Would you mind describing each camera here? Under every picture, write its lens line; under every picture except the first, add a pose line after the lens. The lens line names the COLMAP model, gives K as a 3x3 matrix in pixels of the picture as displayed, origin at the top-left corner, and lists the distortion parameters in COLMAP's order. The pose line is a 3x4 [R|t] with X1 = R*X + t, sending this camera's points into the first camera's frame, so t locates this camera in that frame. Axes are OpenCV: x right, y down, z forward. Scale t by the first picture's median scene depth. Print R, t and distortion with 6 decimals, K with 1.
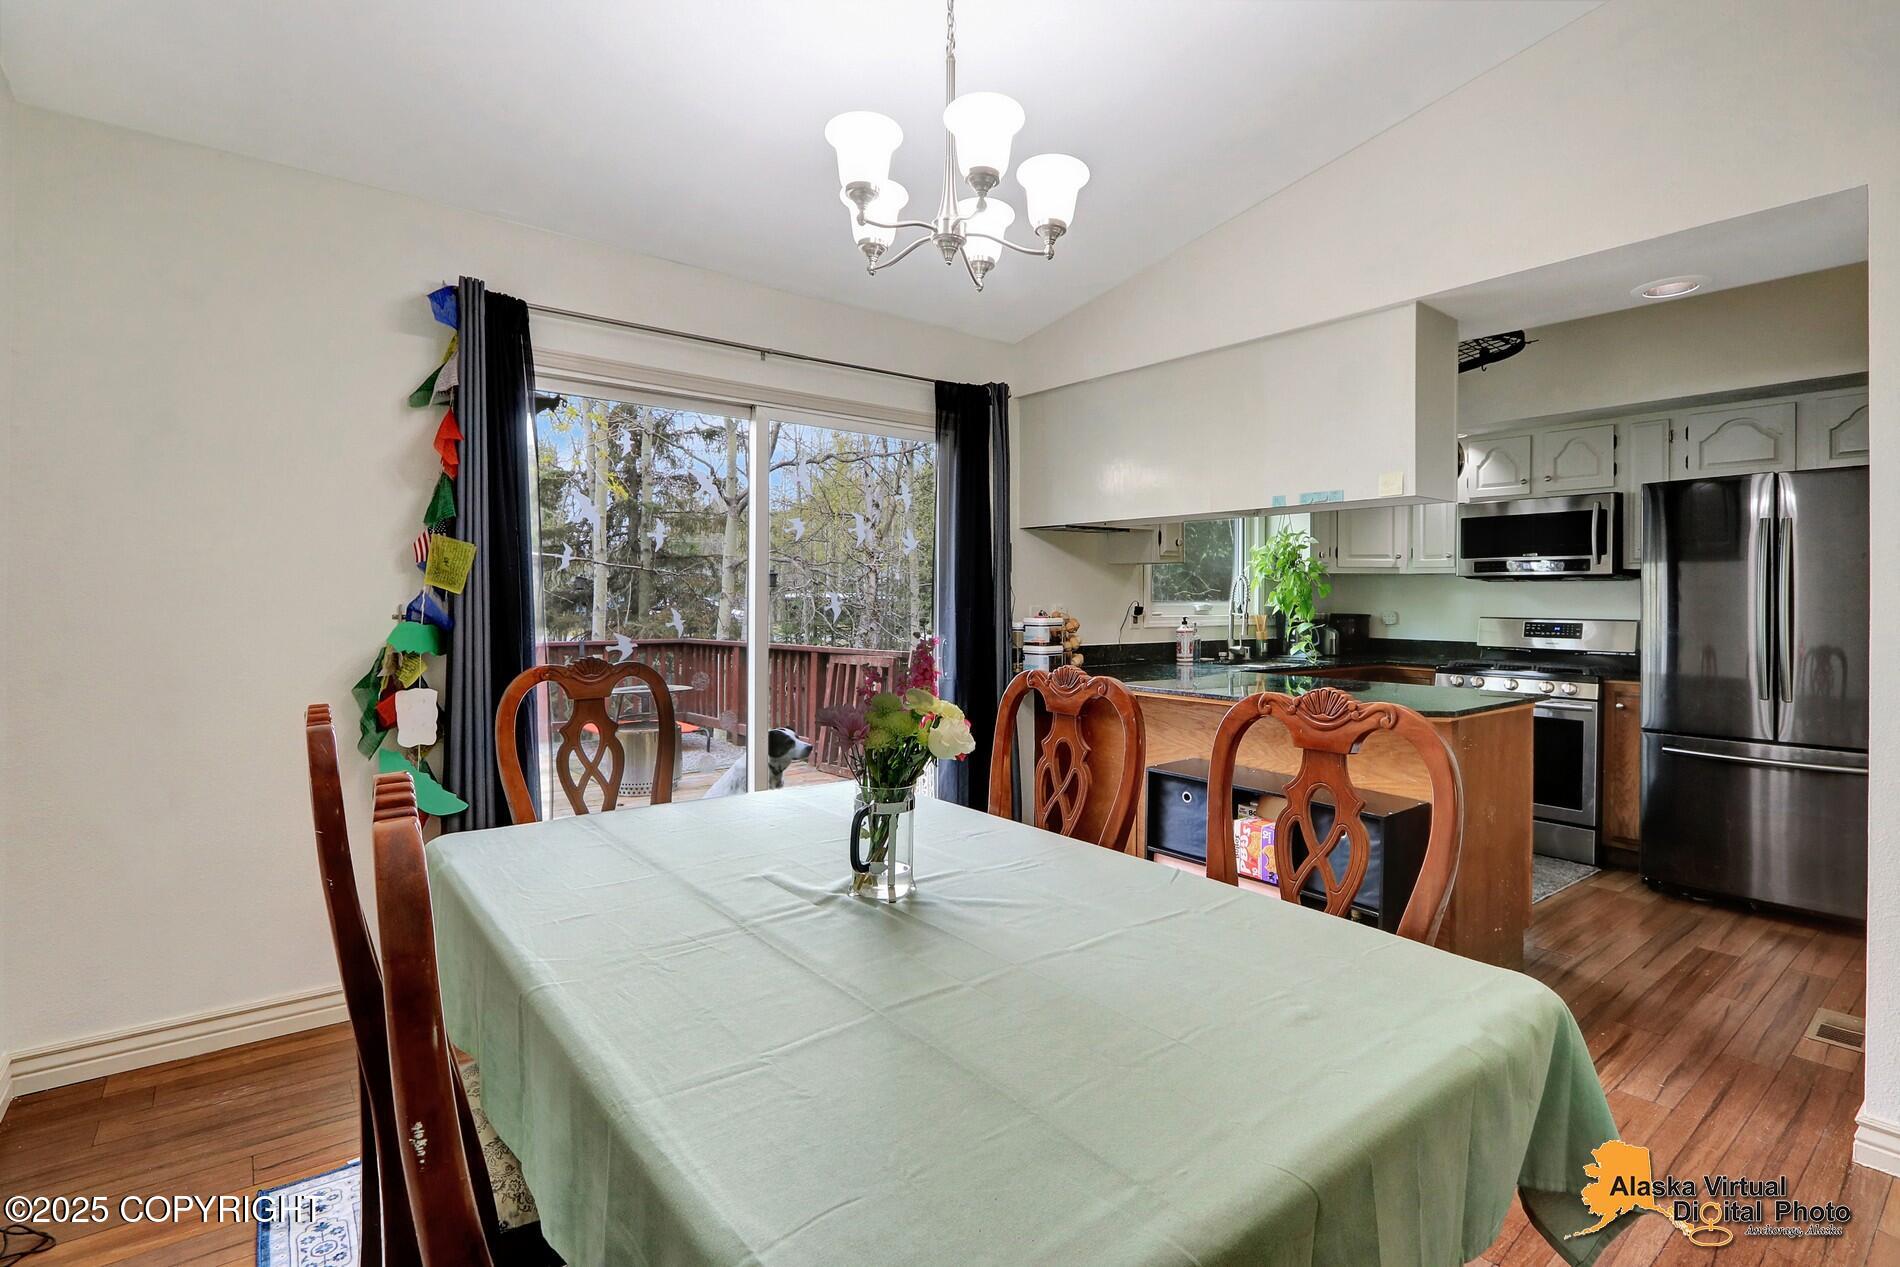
lens RADIAL K [[933.1, 0, 941.2], [0, 933.1, 594.9], [0, 0, 1]] dist [-0.000315, 0.000105]
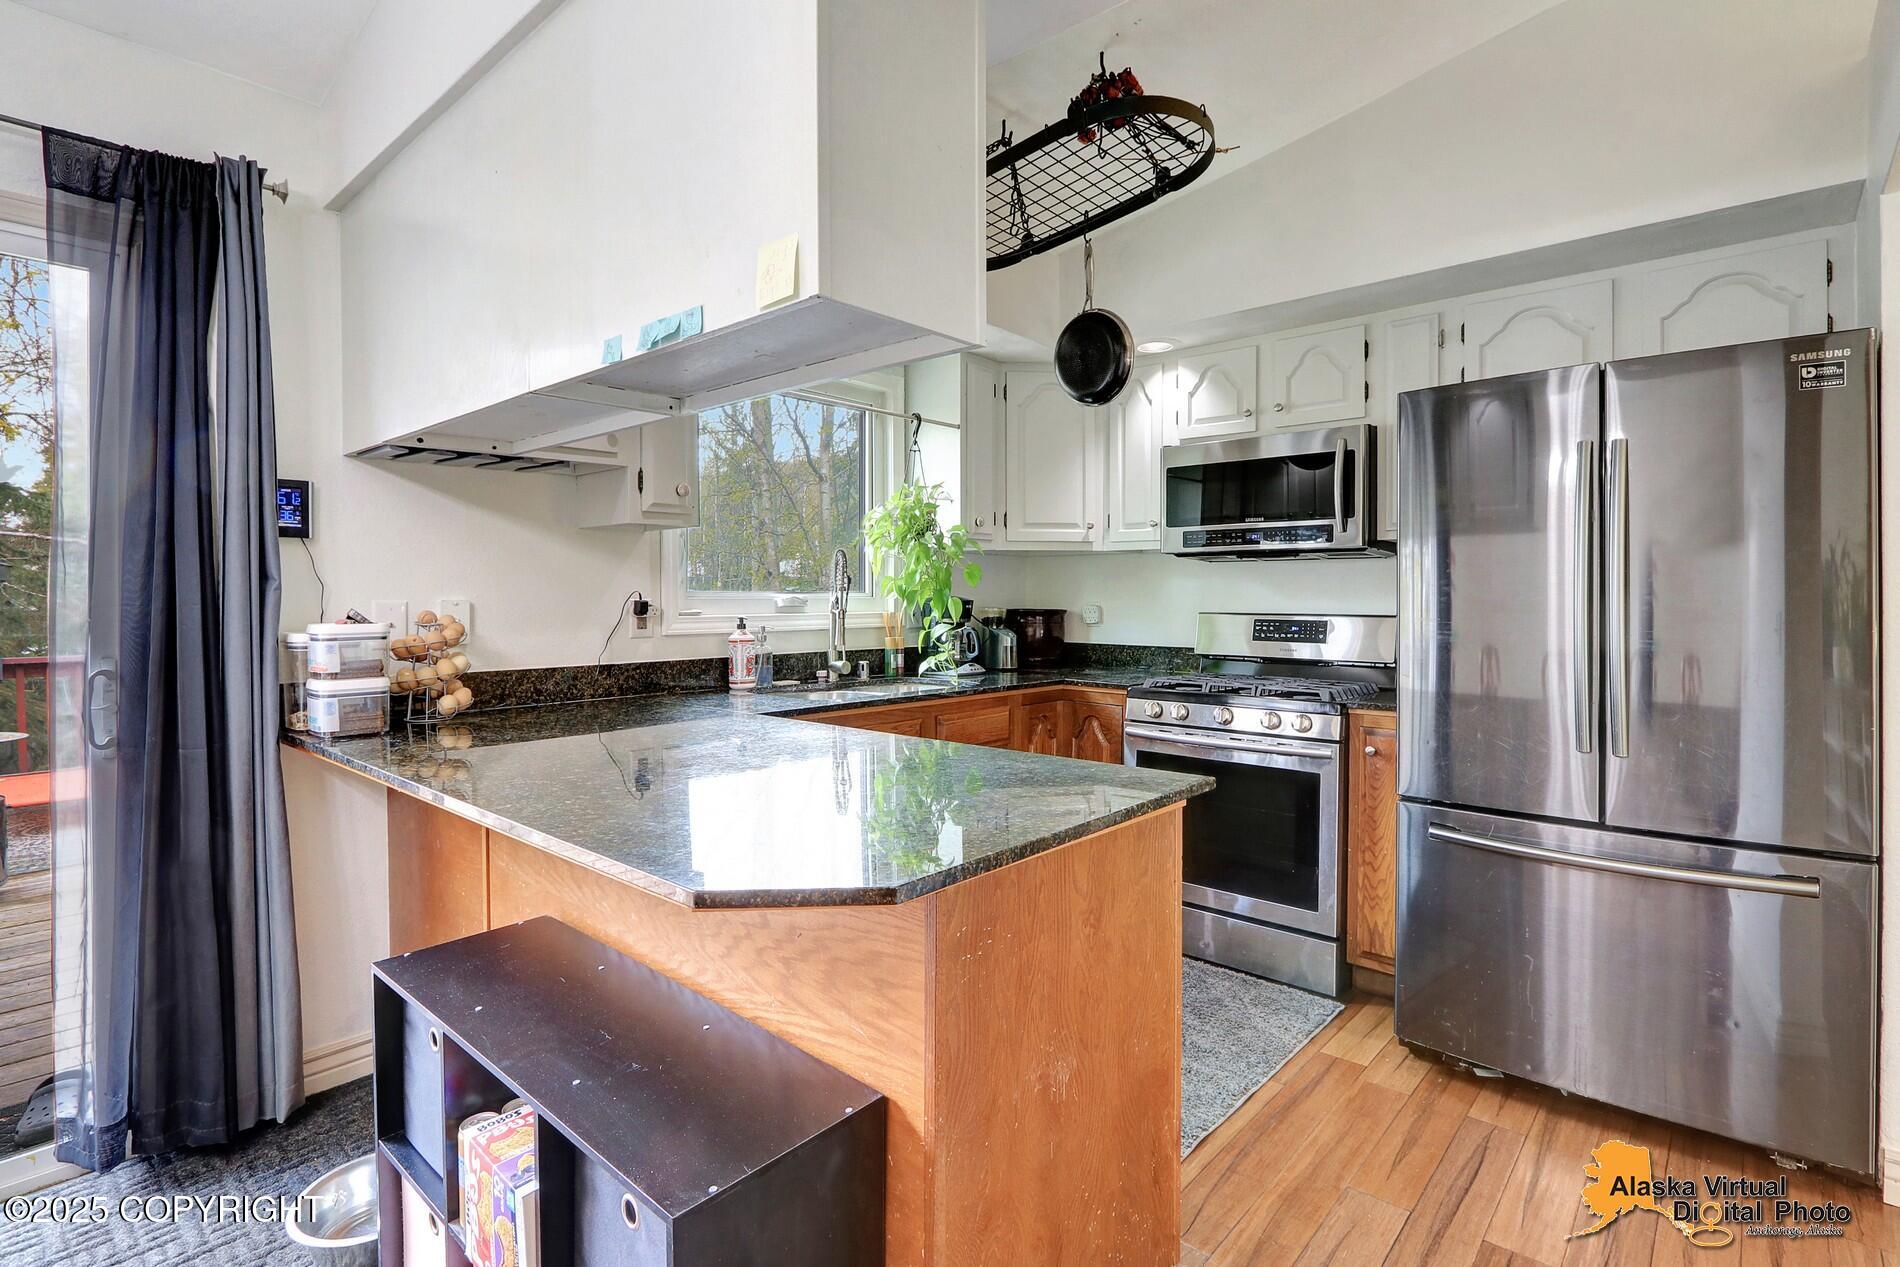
lens RADIAL K [[933.1, 0, 941.2], [0, 933.1, 594.9], [0, 0, 1]] dist [-0.000315, 0.000105]
pose [[0.985829, -0.006367, 0.167634, 0.304264], [0.005544, 0.999970, 0.005383, 0.006650], [-0.167664, -0.004377, 0.985835, 0.385327]]
